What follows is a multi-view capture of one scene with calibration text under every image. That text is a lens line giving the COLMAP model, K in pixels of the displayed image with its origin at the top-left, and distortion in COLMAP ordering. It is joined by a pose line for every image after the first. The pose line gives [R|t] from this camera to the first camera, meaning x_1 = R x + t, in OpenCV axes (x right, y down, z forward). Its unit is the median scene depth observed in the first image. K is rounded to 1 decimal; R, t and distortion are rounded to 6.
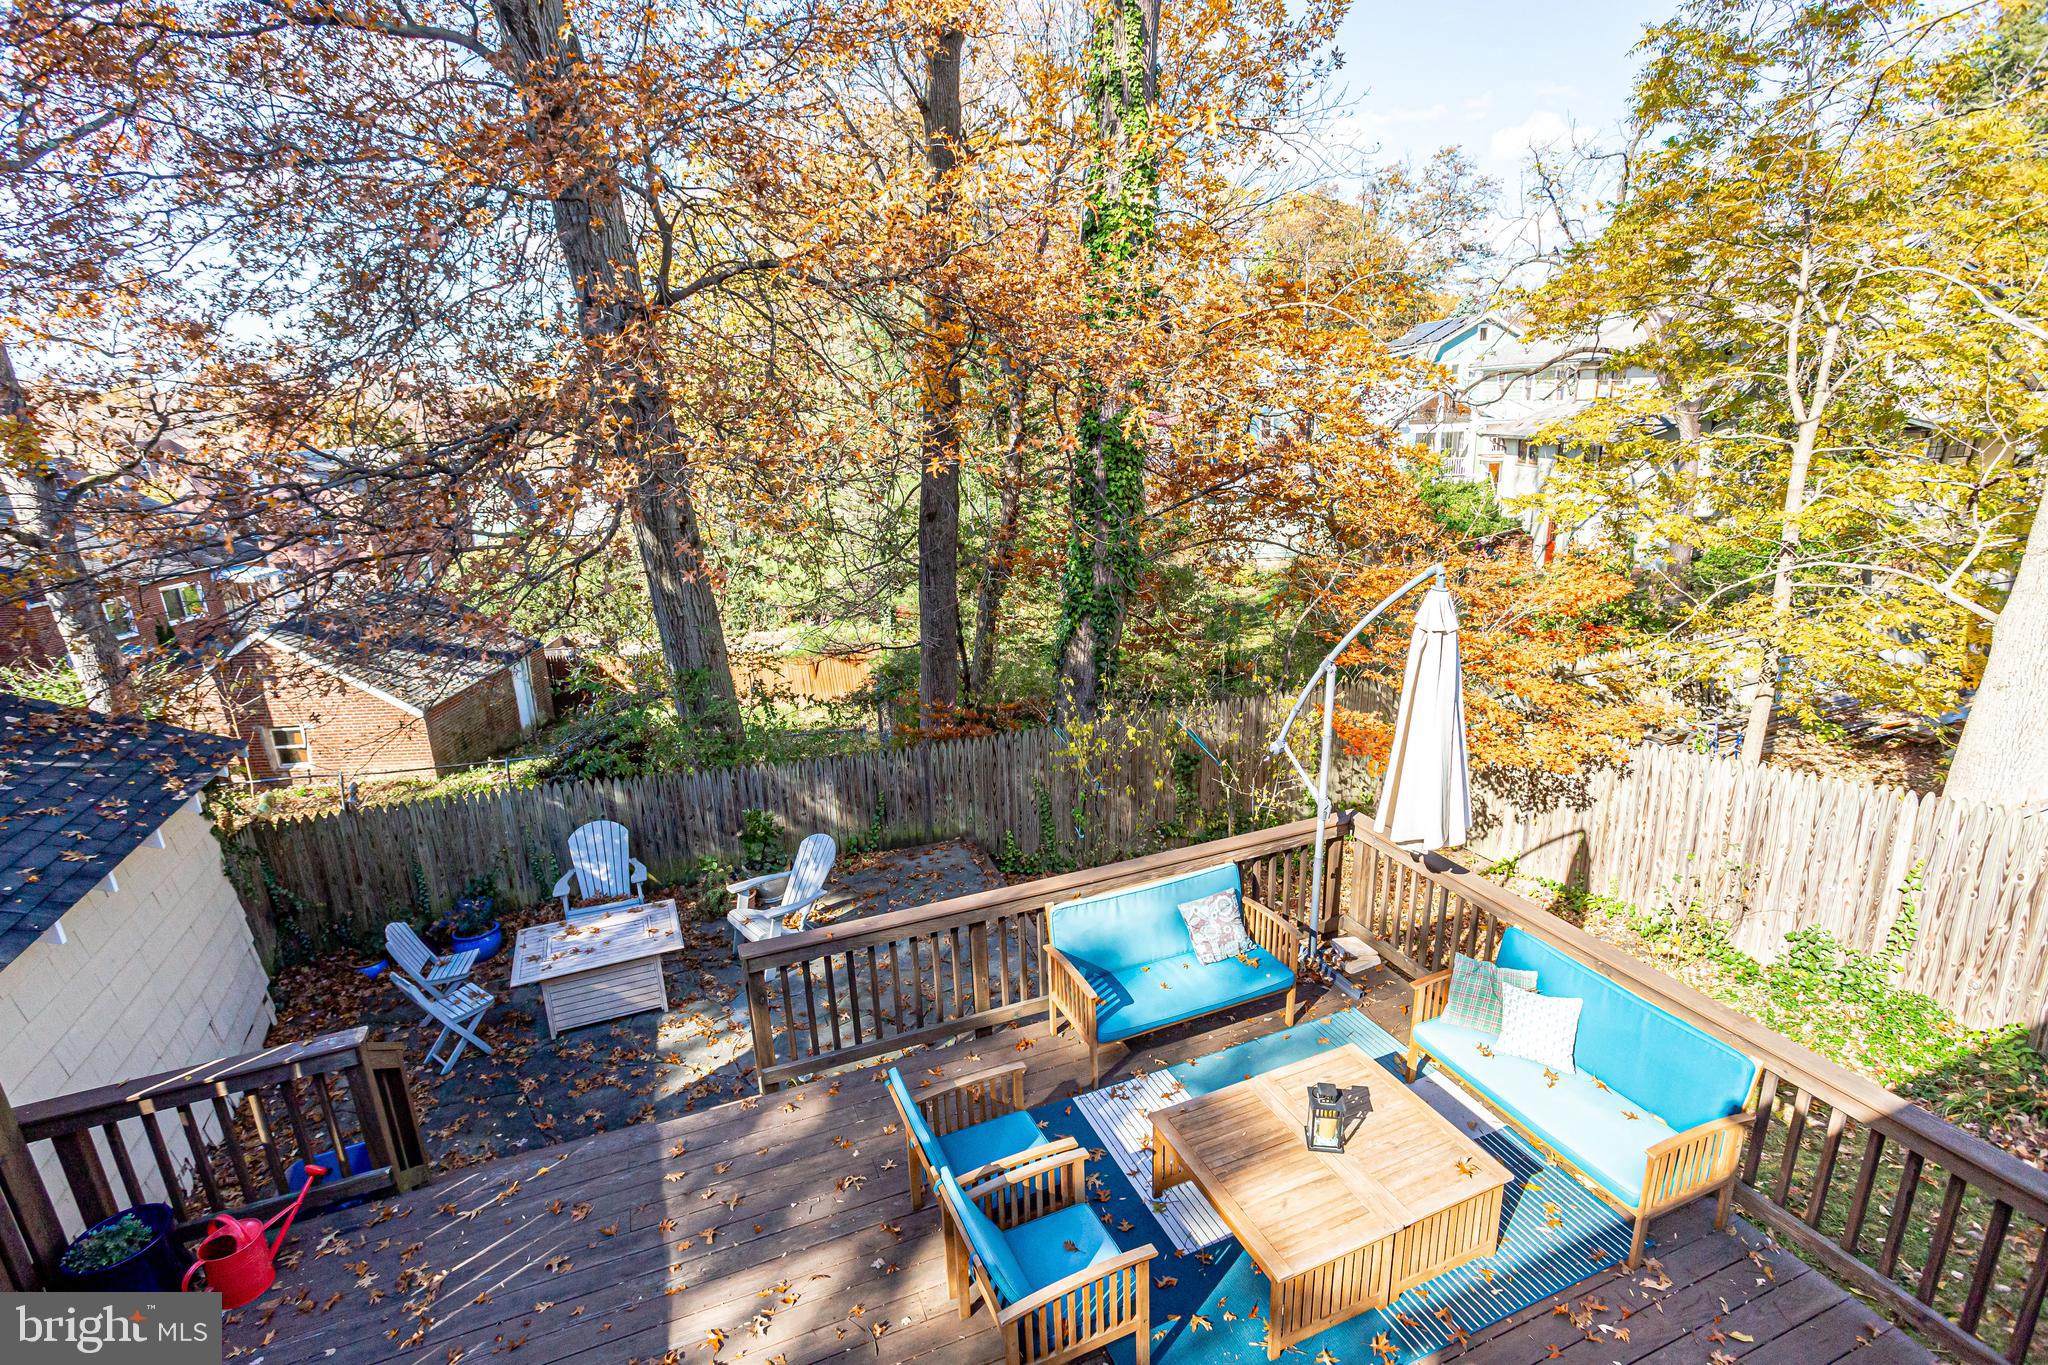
lens RADIAL K [[1017.2, 0, 1018.1], [0, 1017.2, 716.2], [0, 0, 1]] dist [-0.000642, -0.000030]
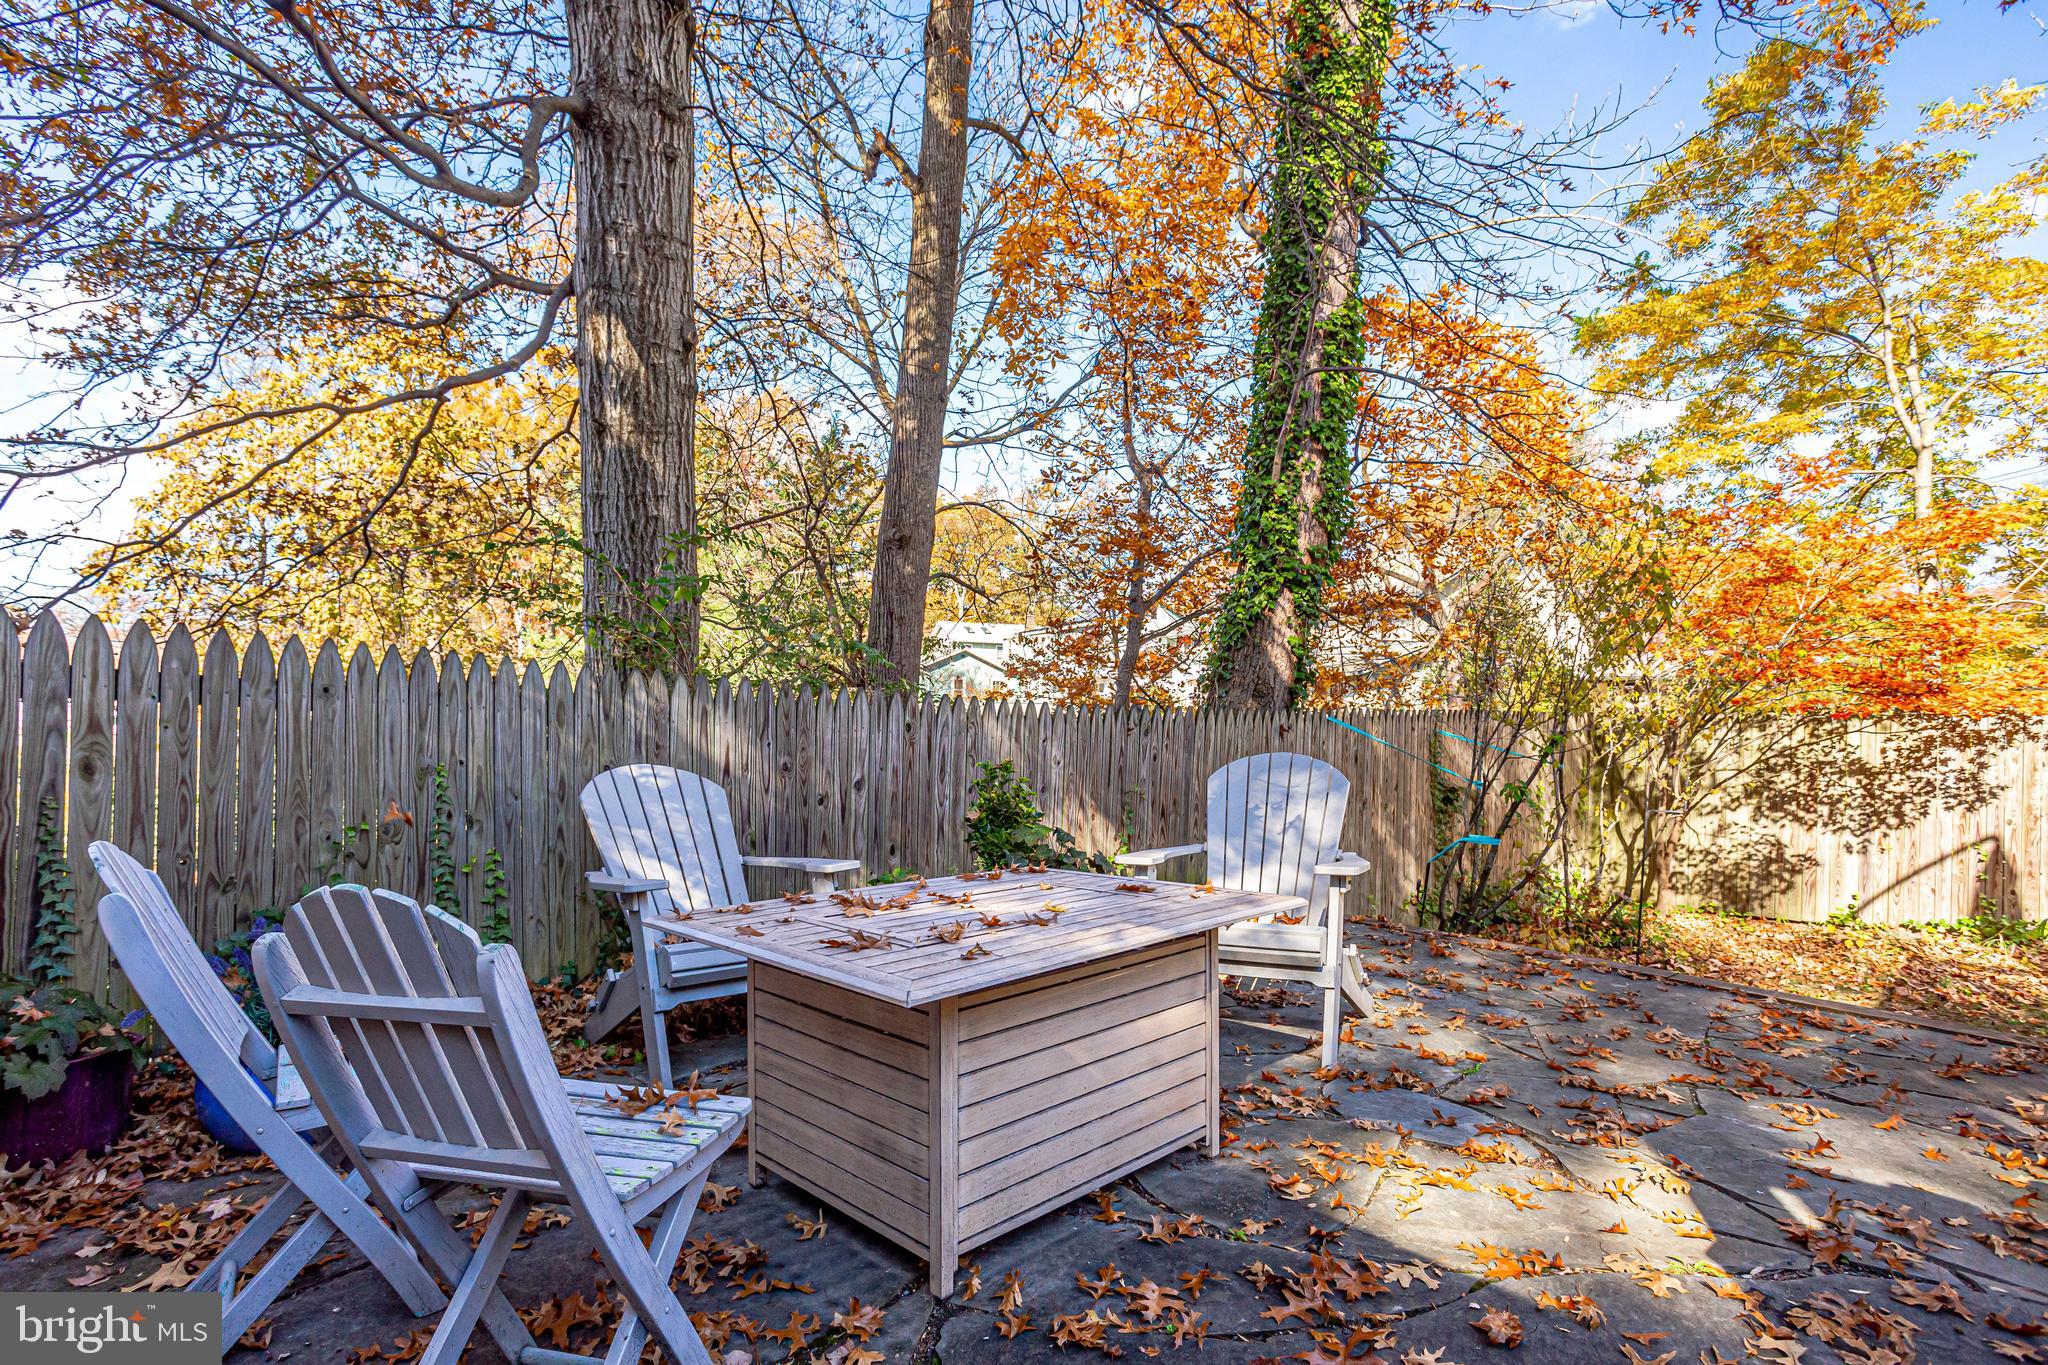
lens RADIAL K [[1017.2, 0, 1018.1], [0, 1017.2, 716.2], [0, 0, 1]] dist [-0.000642, -0.000030]
pose [[0.917770, 0.055870, 0.393162, -0.411389], [0.067856, 0.953429, -0.293885, 0.196175], [-0.391272, 0.296398, 0.871238, 0.567564]]
